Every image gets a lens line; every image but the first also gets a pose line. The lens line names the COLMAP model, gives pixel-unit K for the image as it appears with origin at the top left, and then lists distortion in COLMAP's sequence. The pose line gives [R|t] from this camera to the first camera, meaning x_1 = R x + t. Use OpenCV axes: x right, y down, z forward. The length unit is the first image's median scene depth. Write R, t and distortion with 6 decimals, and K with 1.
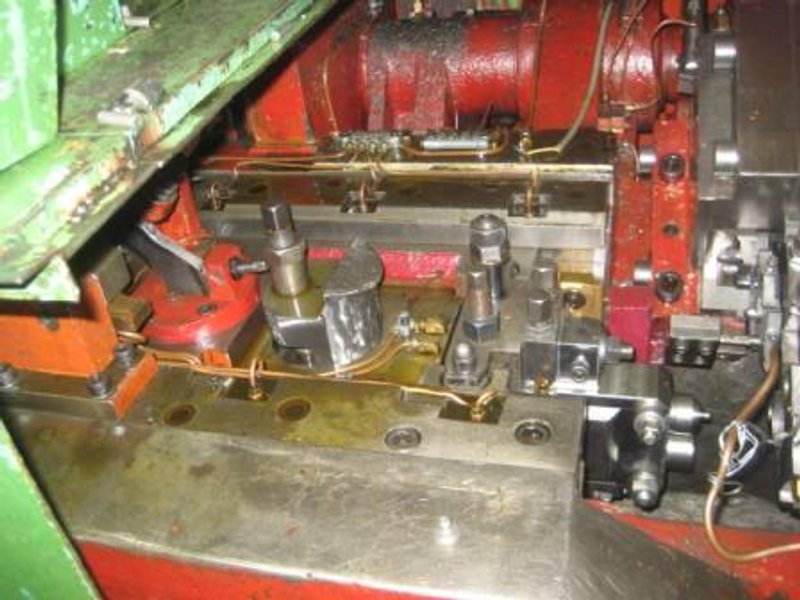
lens RADIAL K [[840.2, 0, 401.2], [0, 840.2, 297.5], [0, 0, 1]] dist [-0.092979, 0.000000]
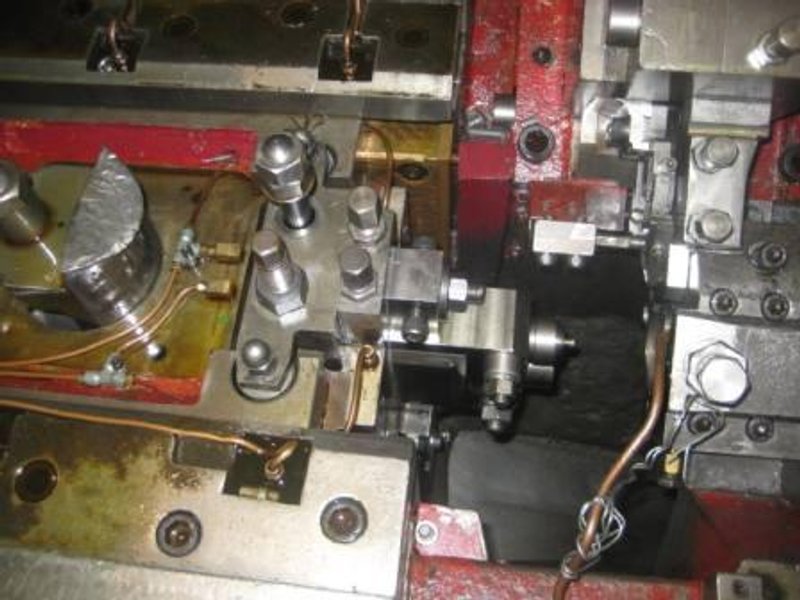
lens RADIAL K [[840.2, 0, 398.7], [0, 840.2, 298.1], [0, 0, 1]] dist [-0.092979, 0.000000]
pose [[0.989239, -0.092575, 0.113293, 0.092788], [0.028354, 0.880981, 0.472301, -0.255275], [-0.143532, -0.464006, 0.874126, 0.270514]]
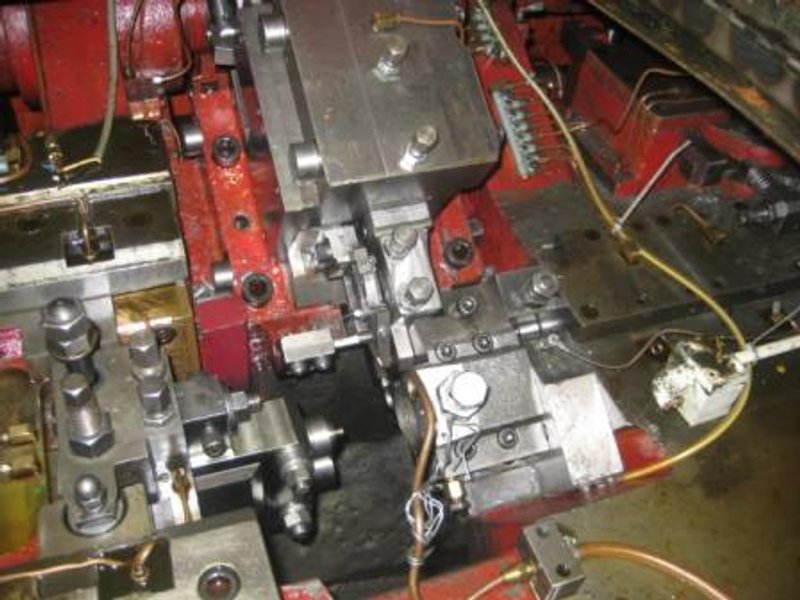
lens RADIAL K [[840.2, 0, 398.4], [0, 840.2, 297.6], [0, 0, 1]] dist [-0.092979, 0.000000]
pose [[0.810809, -0.270347, 0.519134, -0.036497], [0.177289, 0.958709, 0.222364, -0.182925], [-0.557814, -0.088259, 0.825260, 0.145085]]
